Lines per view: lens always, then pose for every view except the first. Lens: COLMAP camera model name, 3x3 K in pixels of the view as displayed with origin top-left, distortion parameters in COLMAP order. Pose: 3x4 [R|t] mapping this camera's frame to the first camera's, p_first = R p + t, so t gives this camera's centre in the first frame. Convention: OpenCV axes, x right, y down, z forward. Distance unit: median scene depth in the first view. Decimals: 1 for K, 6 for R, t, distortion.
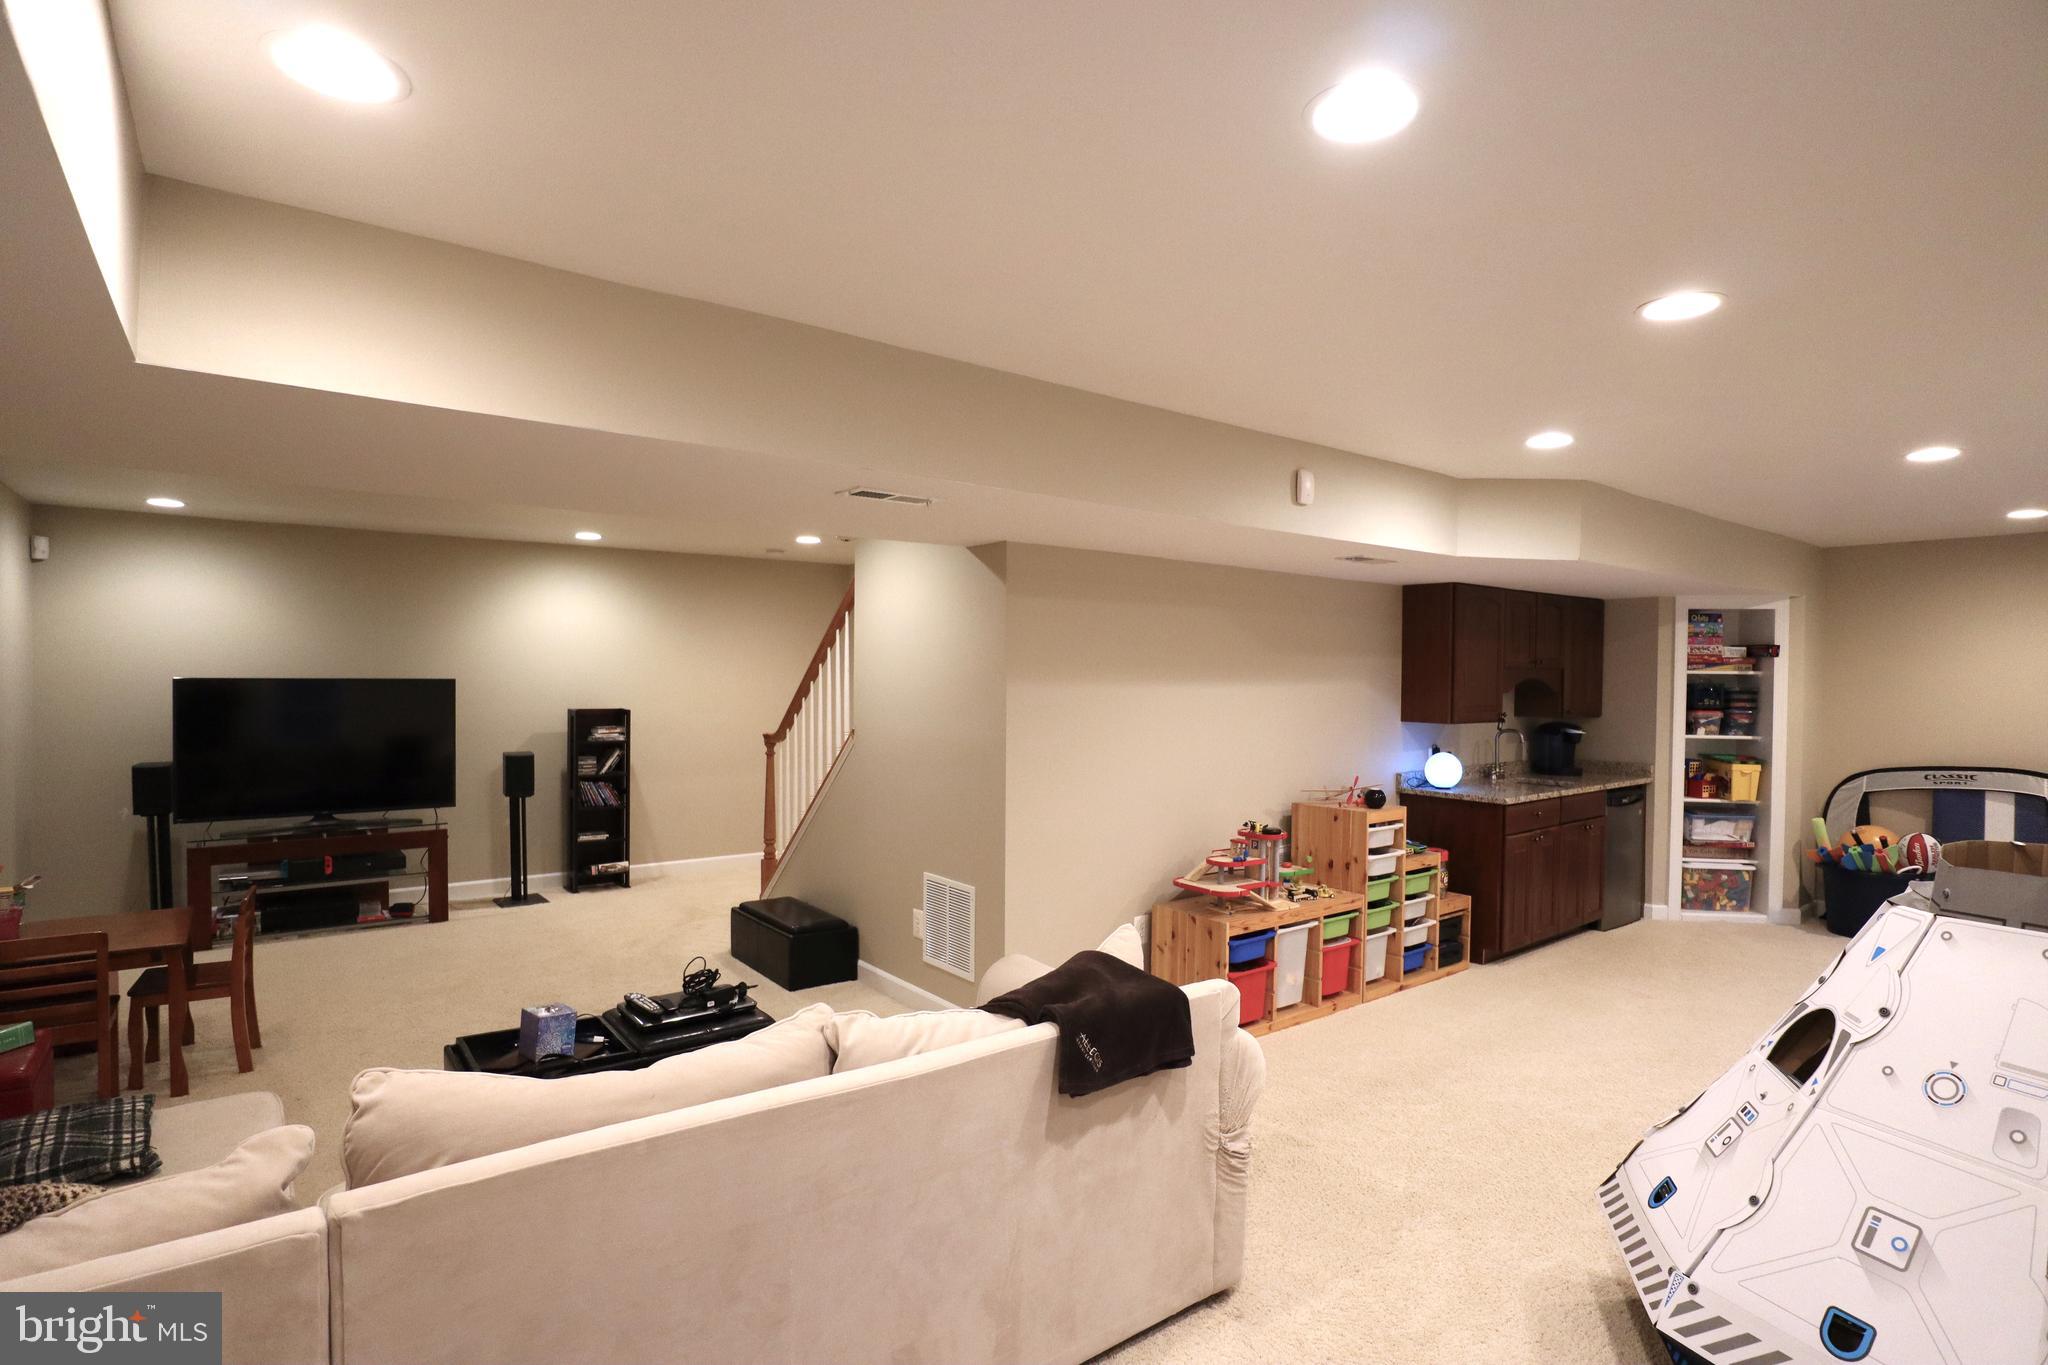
lens RADIAL K [[1025.6, 0, 1044.5], [0, 1025.6, 680.1], [0, 0, 1]] dist [-0.026714, 0.000304]
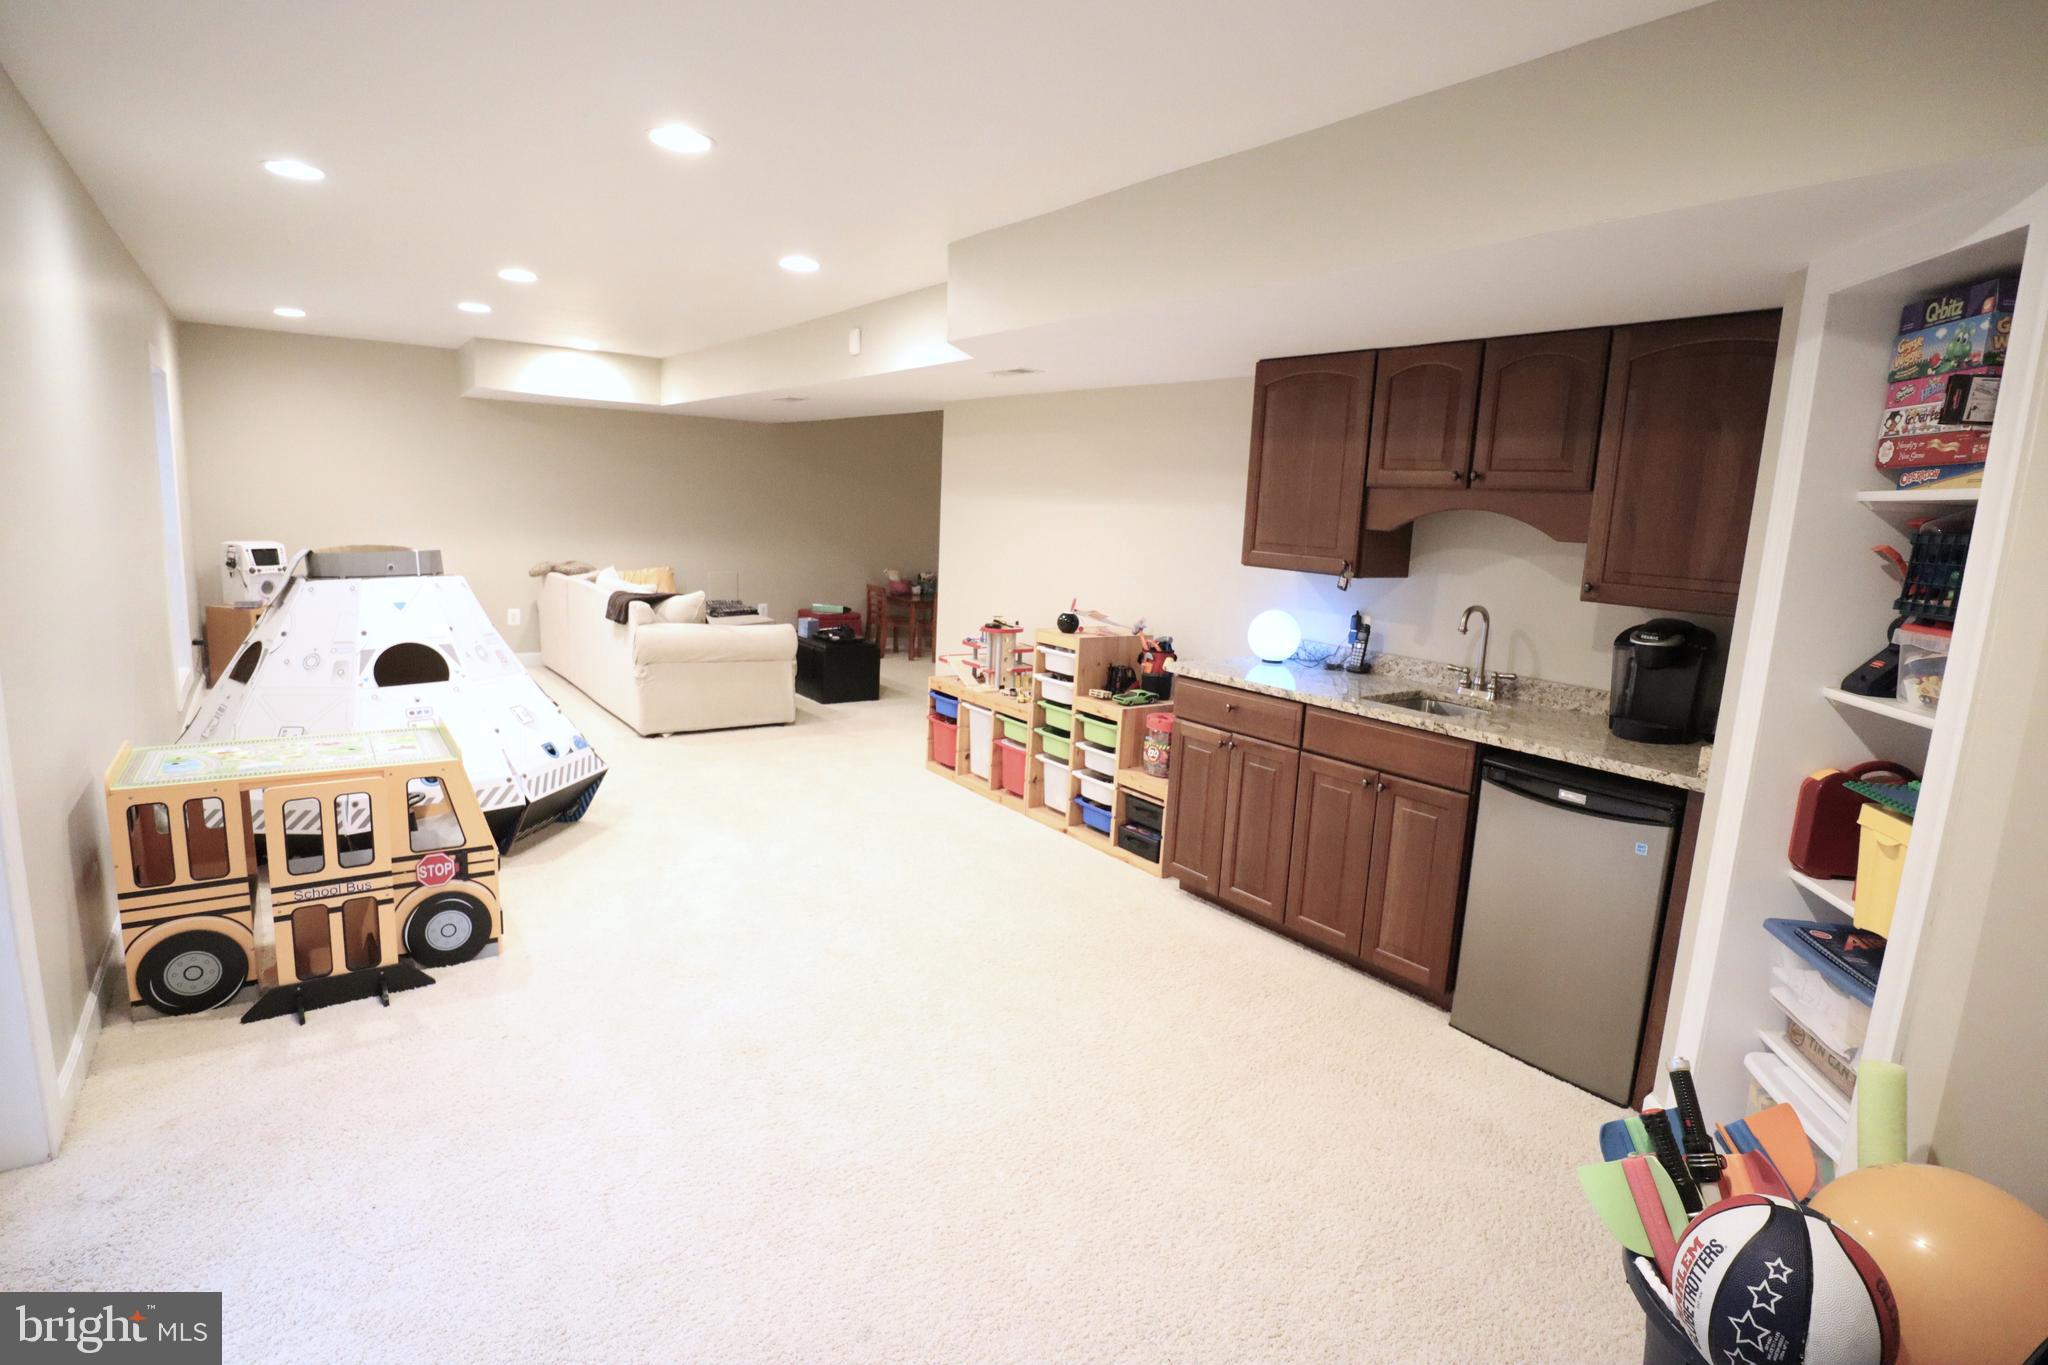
lens RADIAL K [[1025.6, 0, 1044.5], [0, 1025.6, 680.1], [0, 0, 1]] dist [-0.026714, 0.000304]
pose [[-0.037858, 0.157213, -0.986839, 1.239574], [-0.056745, 0.985615, 0.159195, 0.016983], [0.997671, 0.062025, -0.028392, 0.986011]]
